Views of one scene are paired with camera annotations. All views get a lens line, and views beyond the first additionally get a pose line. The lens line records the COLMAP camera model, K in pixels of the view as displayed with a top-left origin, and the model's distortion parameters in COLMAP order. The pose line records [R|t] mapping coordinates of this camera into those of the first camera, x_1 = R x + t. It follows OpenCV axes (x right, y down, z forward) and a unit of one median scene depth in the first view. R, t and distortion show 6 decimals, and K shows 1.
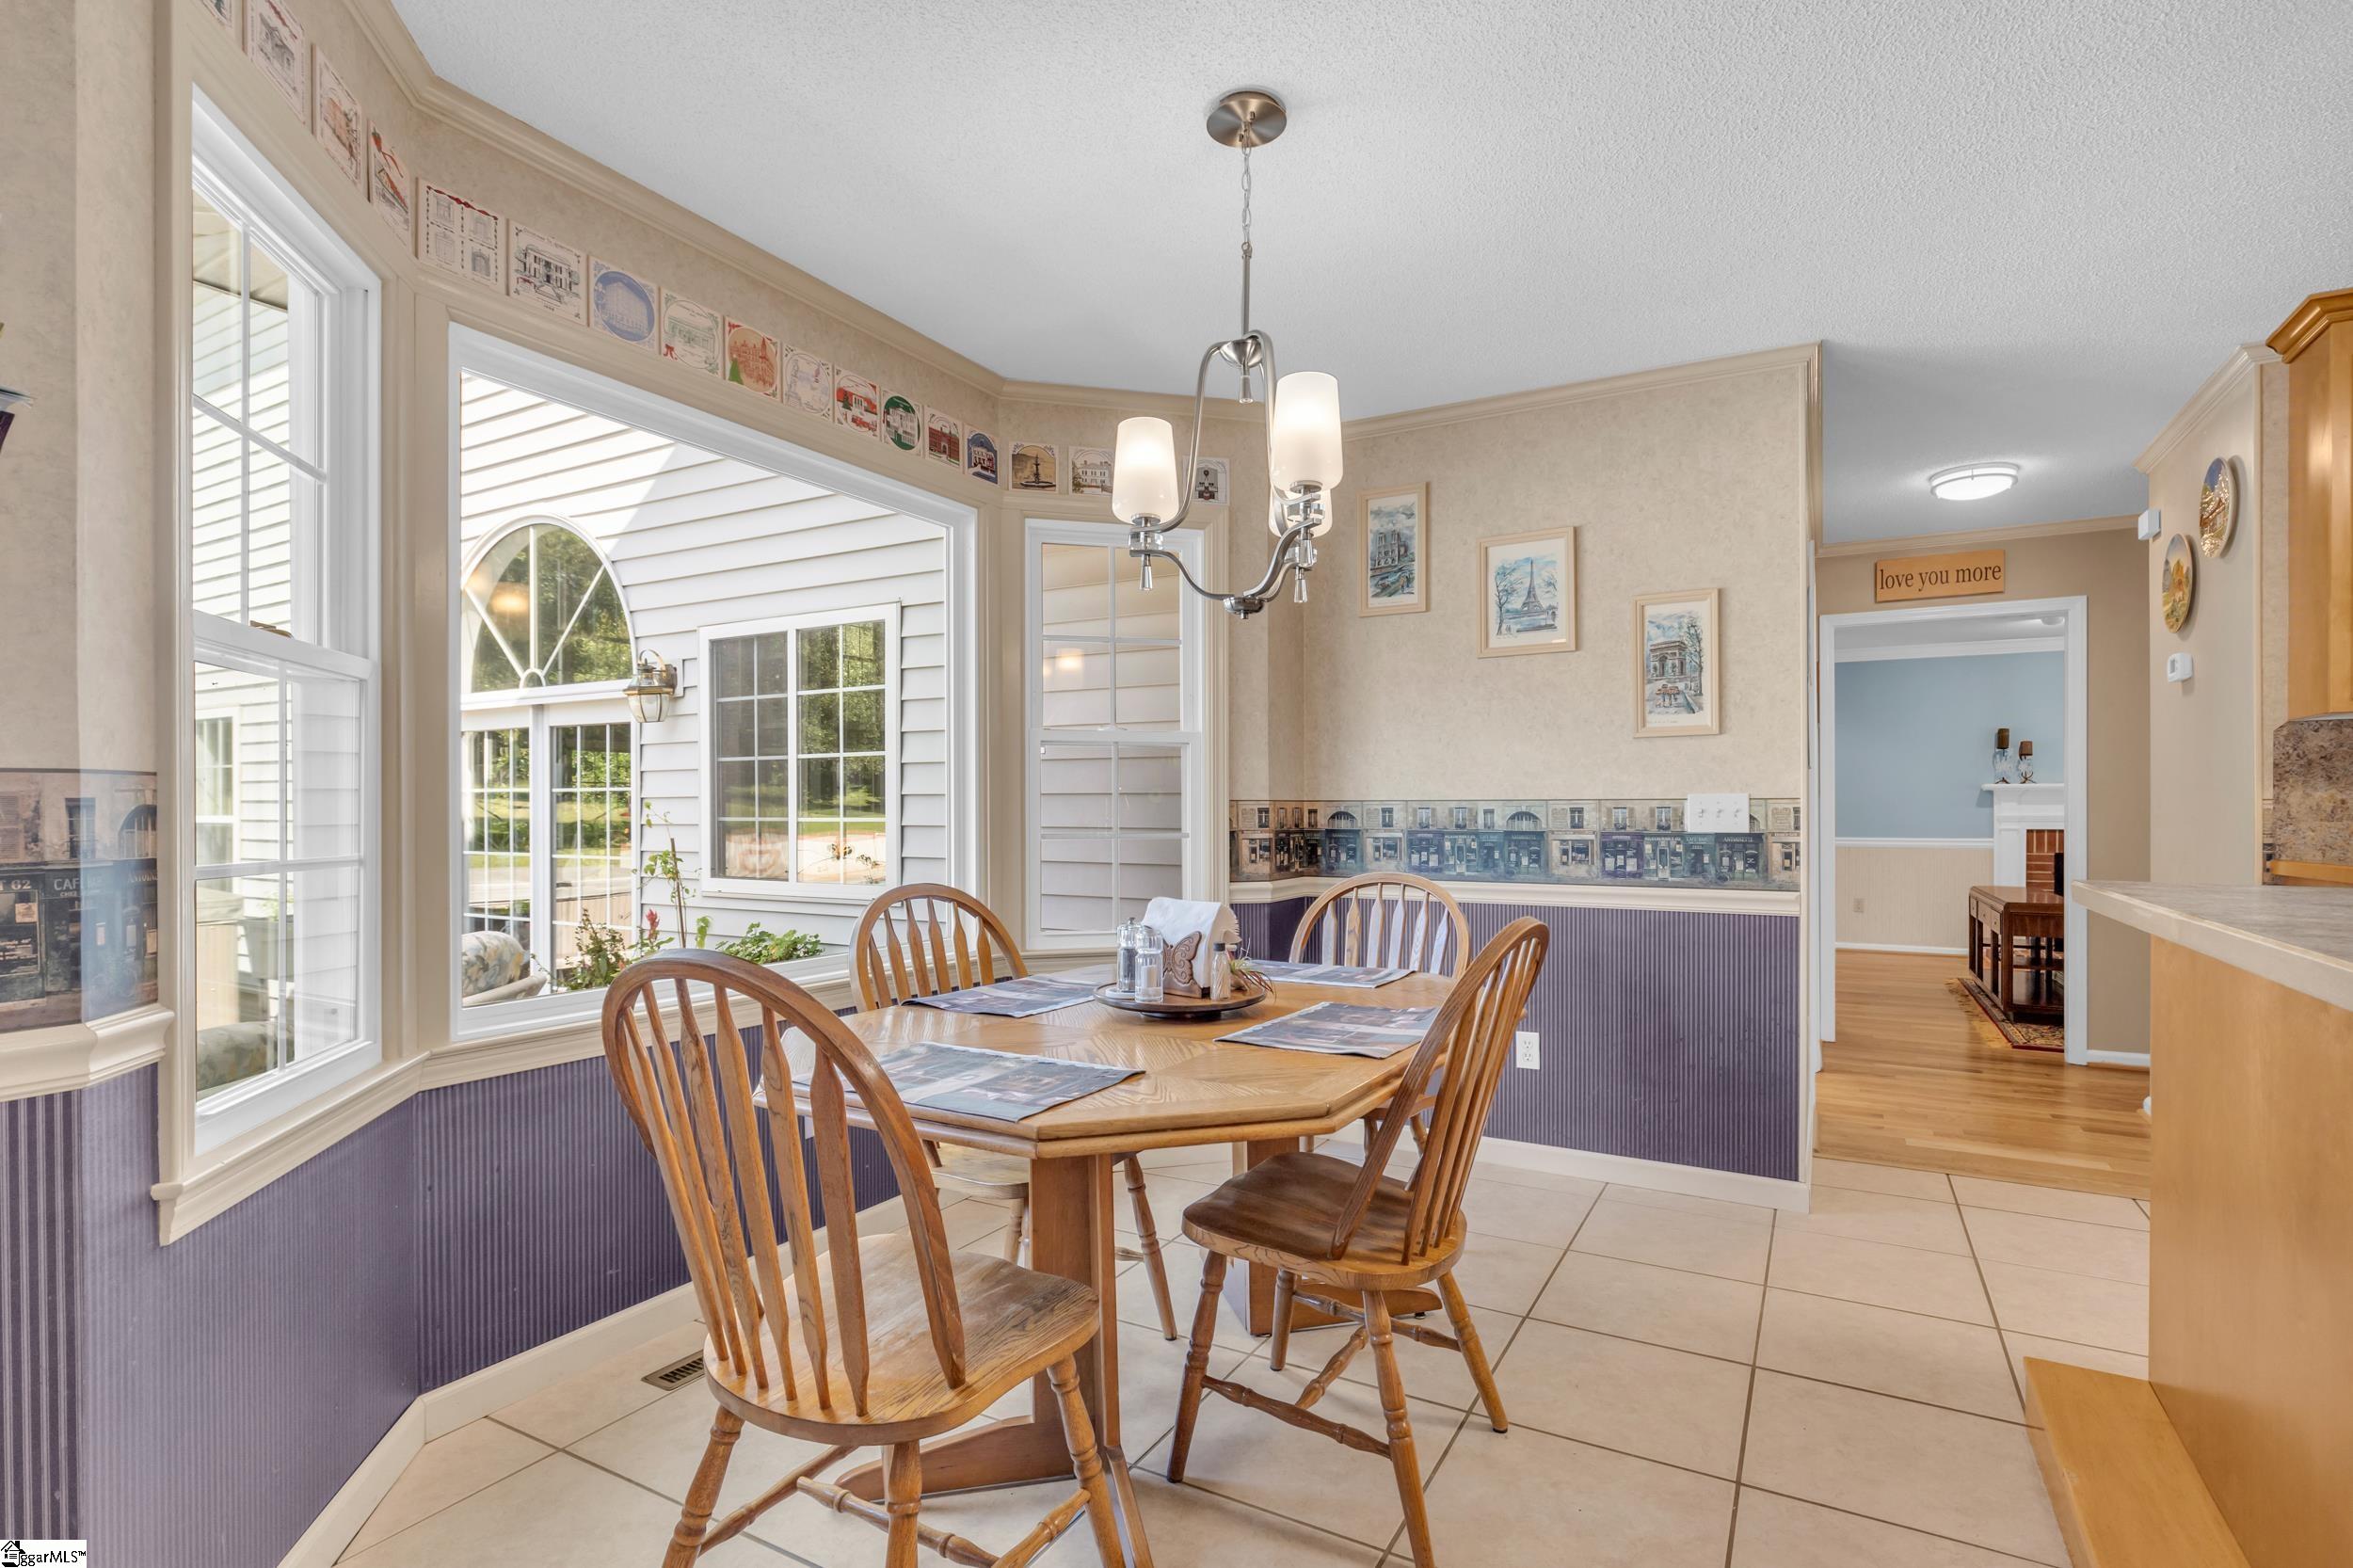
lens RADIAL K [[1092.4, 0, 1192.3], [0, 1092.4, 792.3], [0, 0, 1]] dist [0.010923, 0.000667]
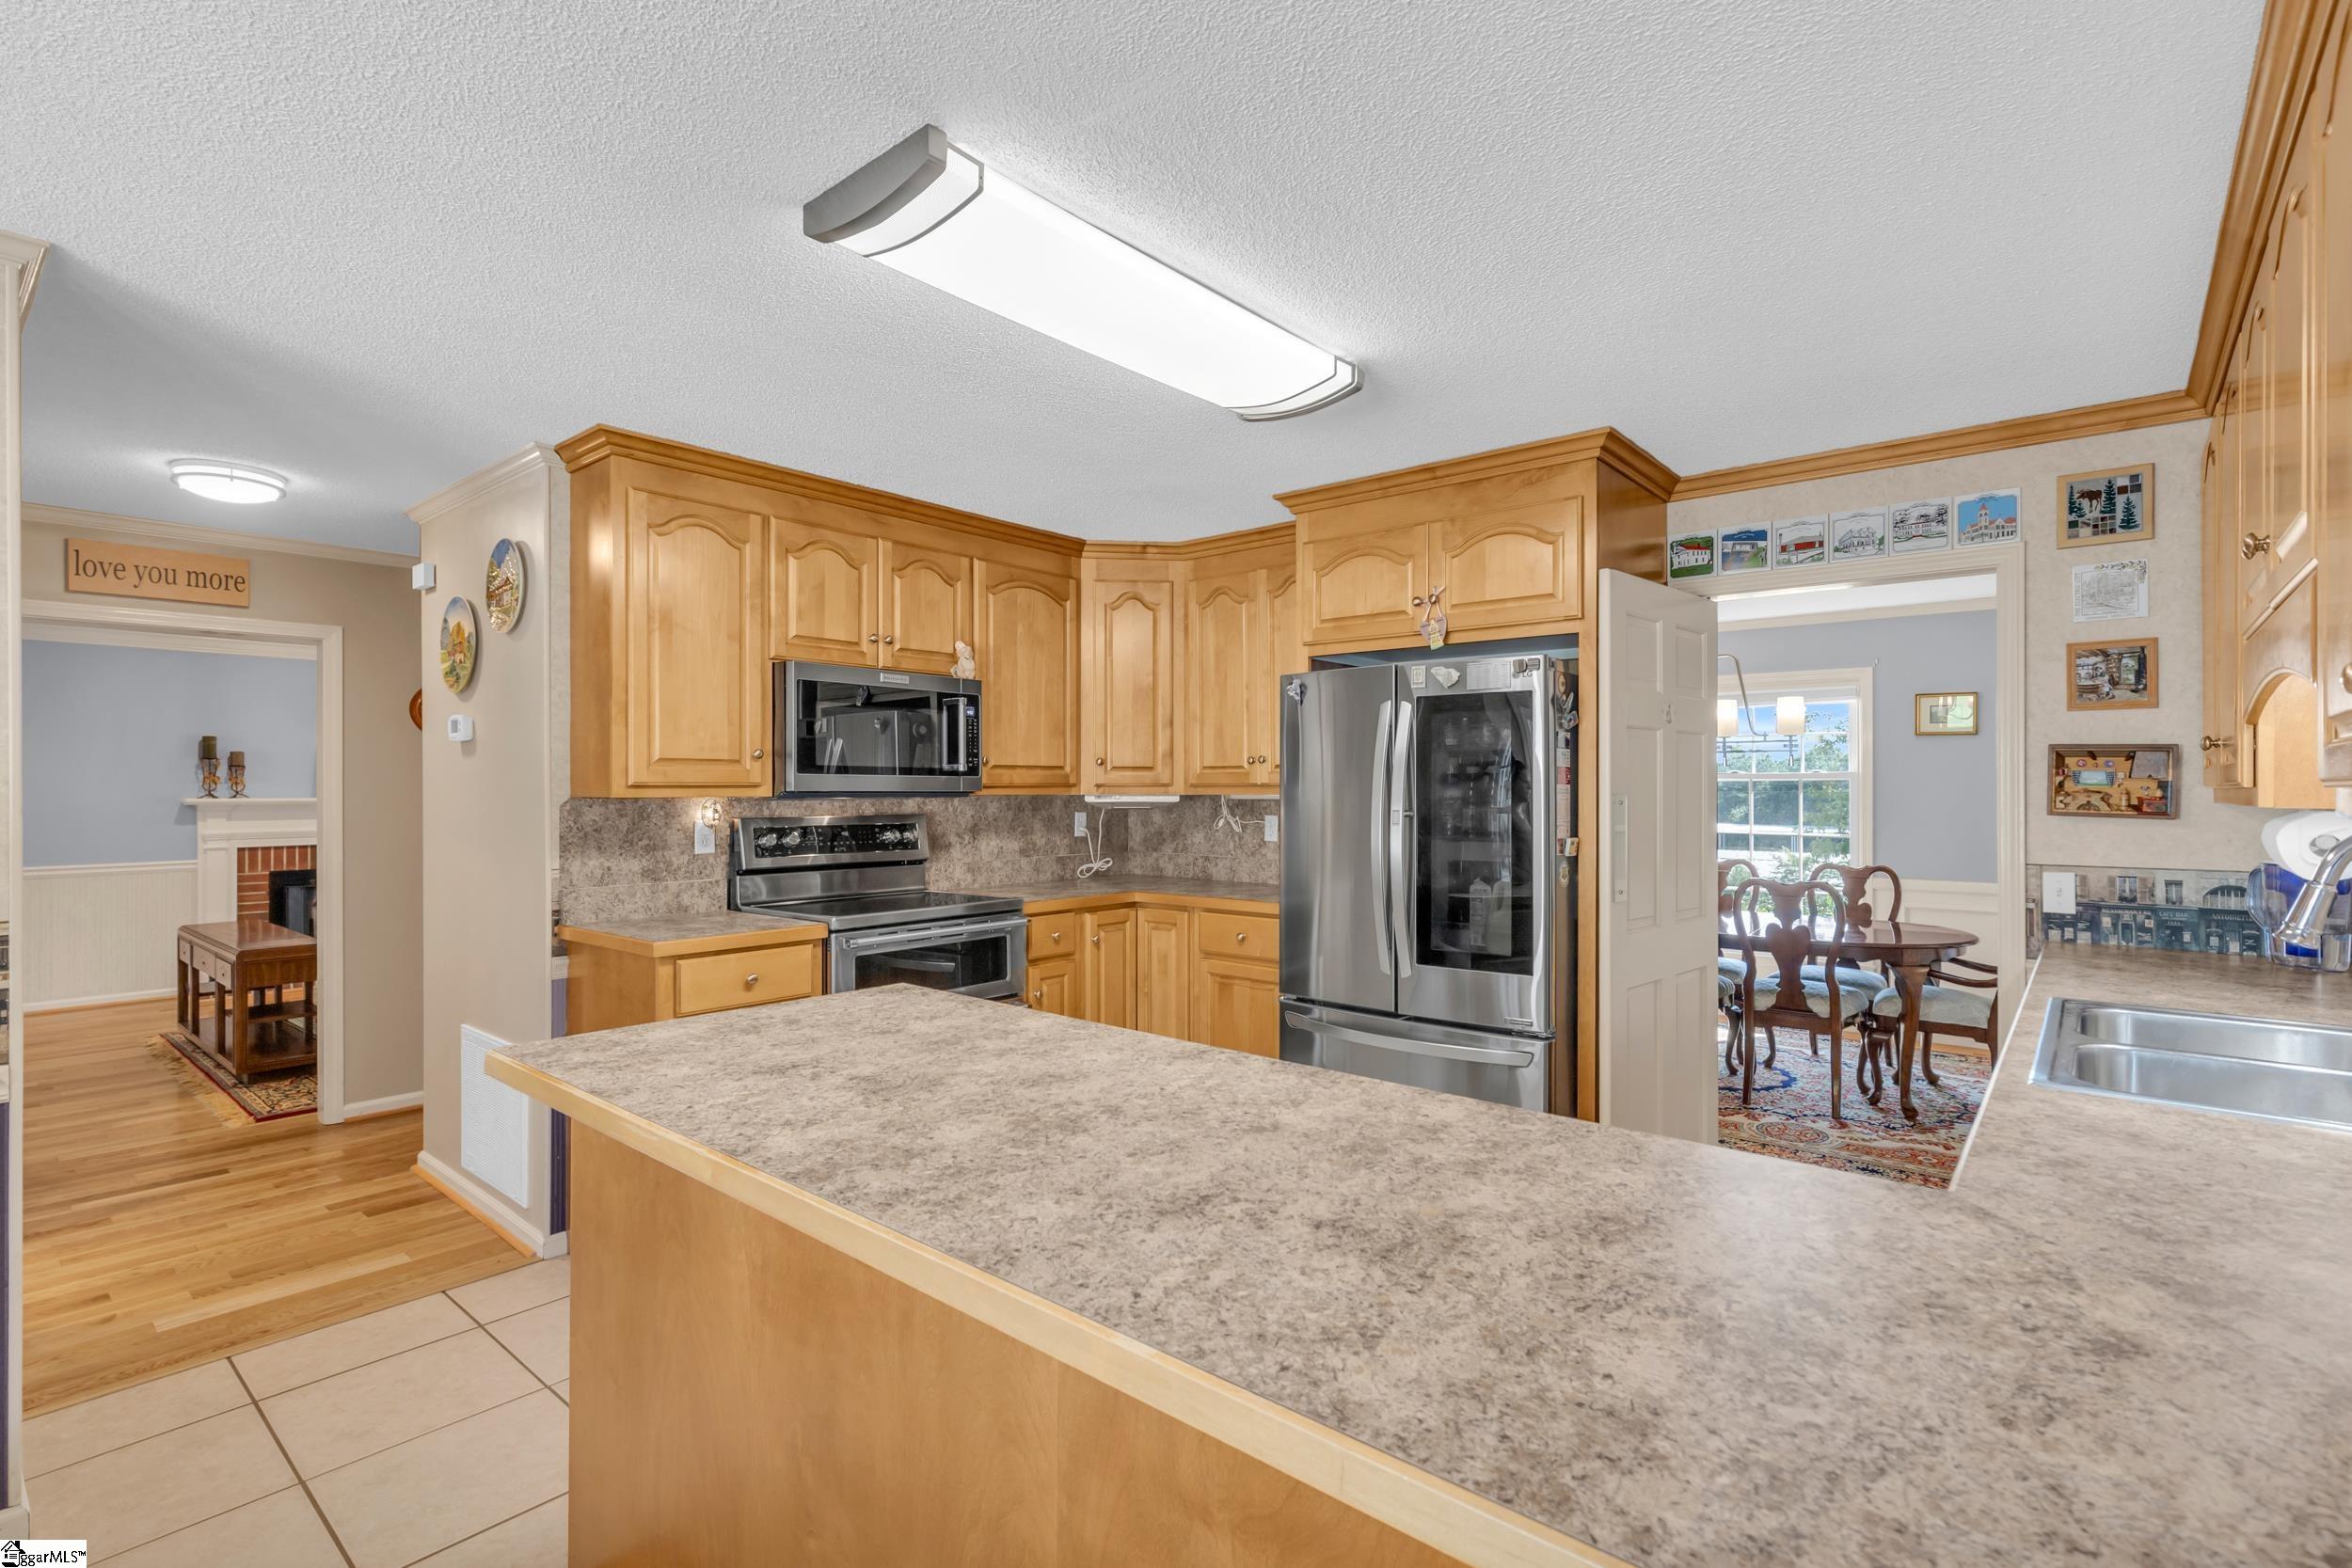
lens RADIAL K [[1091.9, 0, 1187.9], [0, 1091.9, 778.3], [0, 0, 1]] dist [0.010923, 0.000667]
pose [[0.188315, -0.006184, 0.982089, 0.027560], [0.005704, 0.999970, 0.005203, -0.058060], [-0.982092, 0.004622, 0.188345, 0.131949]]
